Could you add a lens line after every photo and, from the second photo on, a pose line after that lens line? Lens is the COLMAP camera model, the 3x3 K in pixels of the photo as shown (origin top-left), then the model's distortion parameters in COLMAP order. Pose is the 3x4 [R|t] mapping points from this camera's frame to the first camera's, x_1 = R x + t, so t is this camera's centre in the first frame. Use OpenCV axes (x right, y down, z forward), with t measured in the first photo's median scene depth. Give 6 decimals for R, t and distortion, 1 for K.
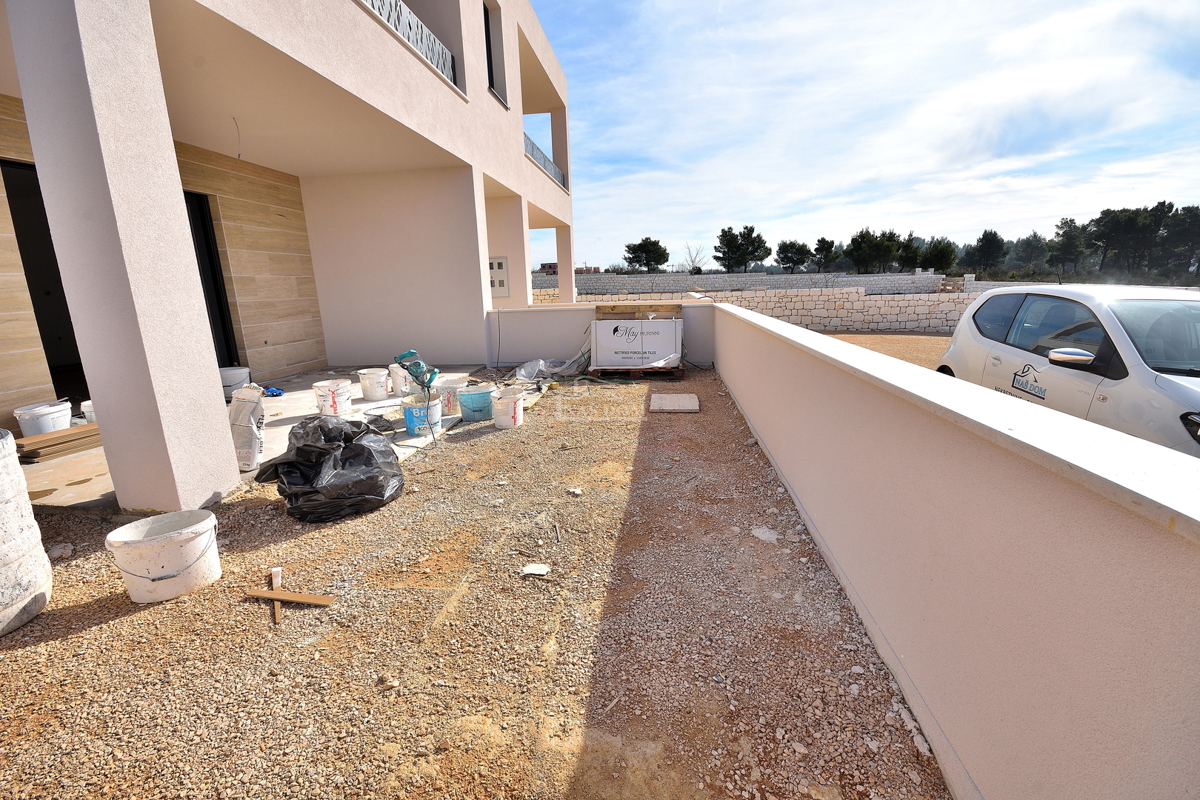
lens RADIAL K [[529.7, 0, 604.1], [0, 529.7, 404.2], [0, 0, 1]] dist [0.002044, -0.008185]
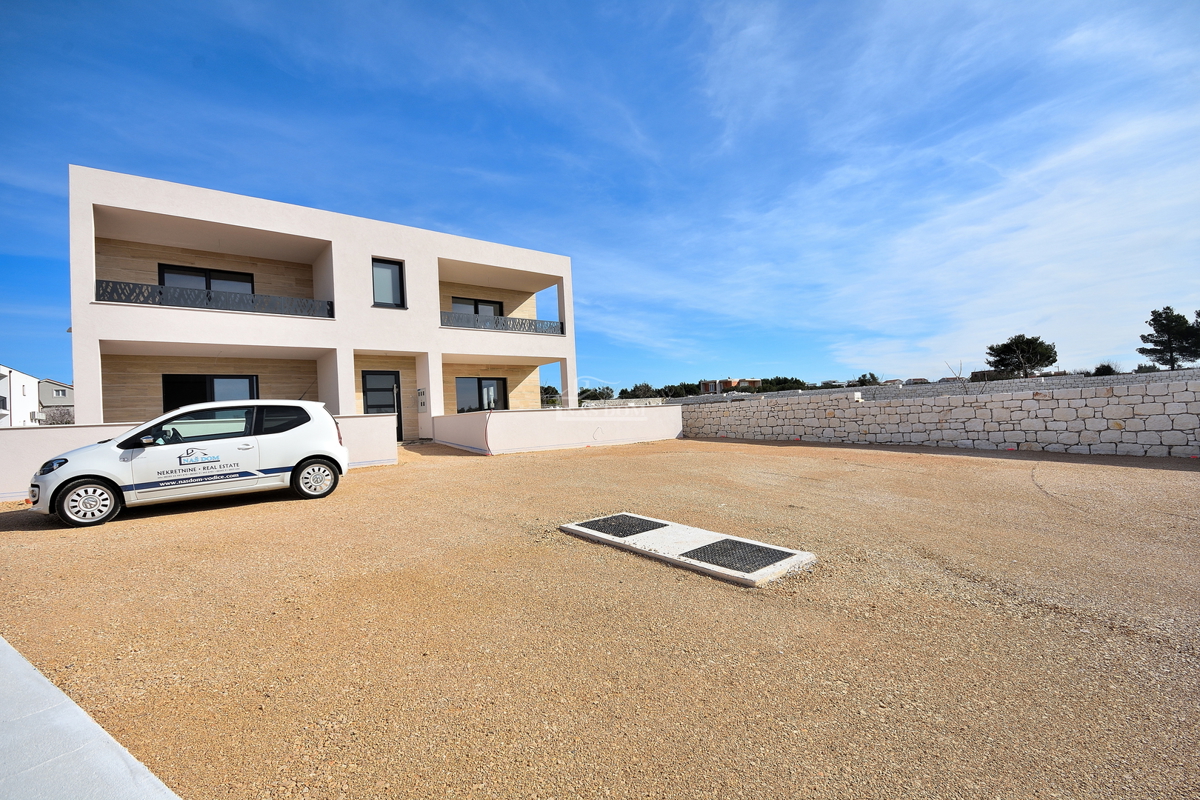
lens RADIAL K [[529.7, 0, 604.1], [0, 529.7, 404.2], [0, 0, 1]] dist [0.002044, -0.008185]
pose [[0.715021, -0.028800, -0.698510, 0.779573], [-0.122353, 0.978575, -0.165593, -0.013291], [0.688313, 0.203867, 0.696178, 0.139768]]
